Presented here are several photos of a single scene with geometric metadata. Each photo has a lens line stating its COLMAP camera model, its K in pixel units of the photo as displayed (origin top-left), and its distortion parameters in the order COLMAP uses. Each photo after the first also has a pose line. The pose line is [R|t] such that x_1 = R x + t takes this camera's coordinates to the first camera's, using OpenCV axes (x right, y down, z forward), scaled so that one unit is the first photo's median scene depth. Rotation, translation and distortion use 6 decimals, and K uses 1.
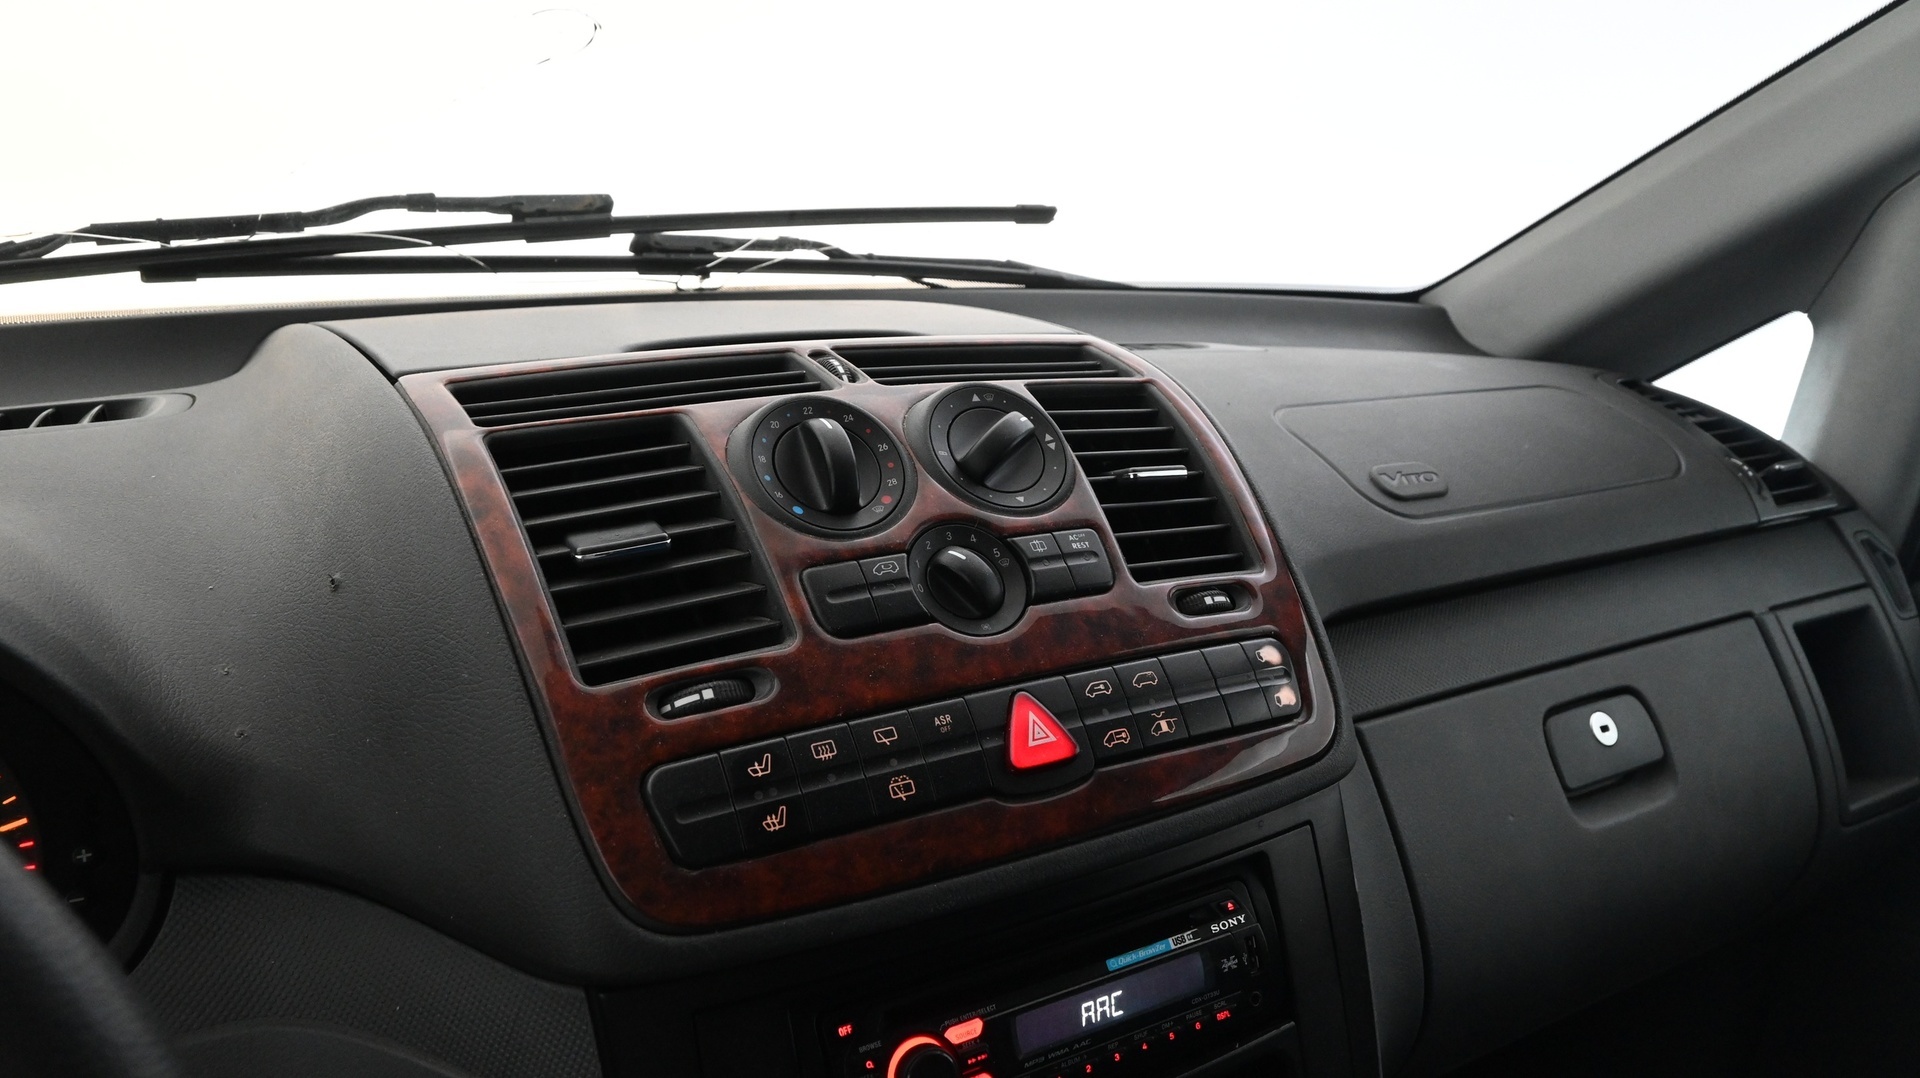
lens RADIAL K [[1316.5, 0, 960.0], [0, 1316.5, 539.0], [0, 0, 1]] dist [0.000080, -0.004385]
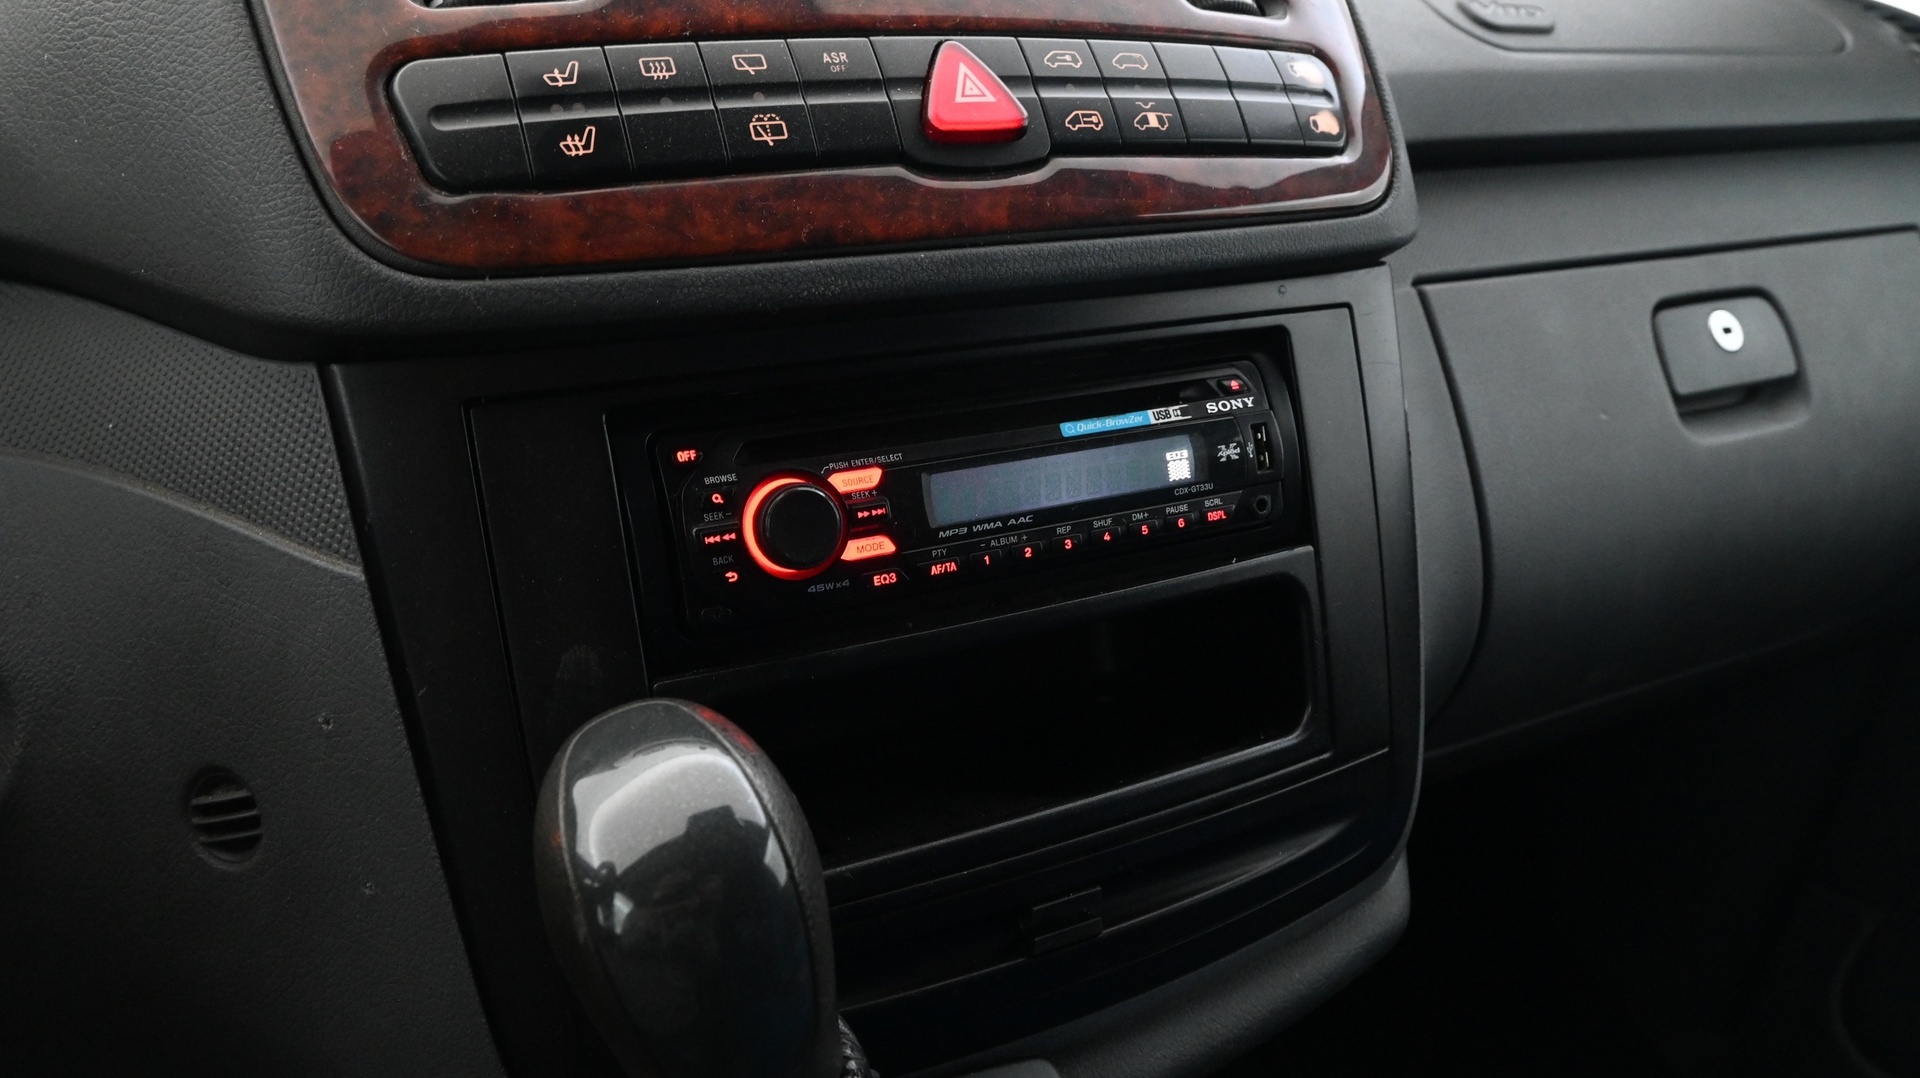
lens RADIAL K [[1316.5, 0, 960.0], [0, 1316.5, 539.0], [0, 0, 1]] dist [0.000080, -0.004385]
pose [[0.998550, 0.025738, -0.047281, 0.090789], [-0.019439, 0.991434, 0.129154, 0.287977], [0.050200, -0.128048, 0.990497, 0.244340]]
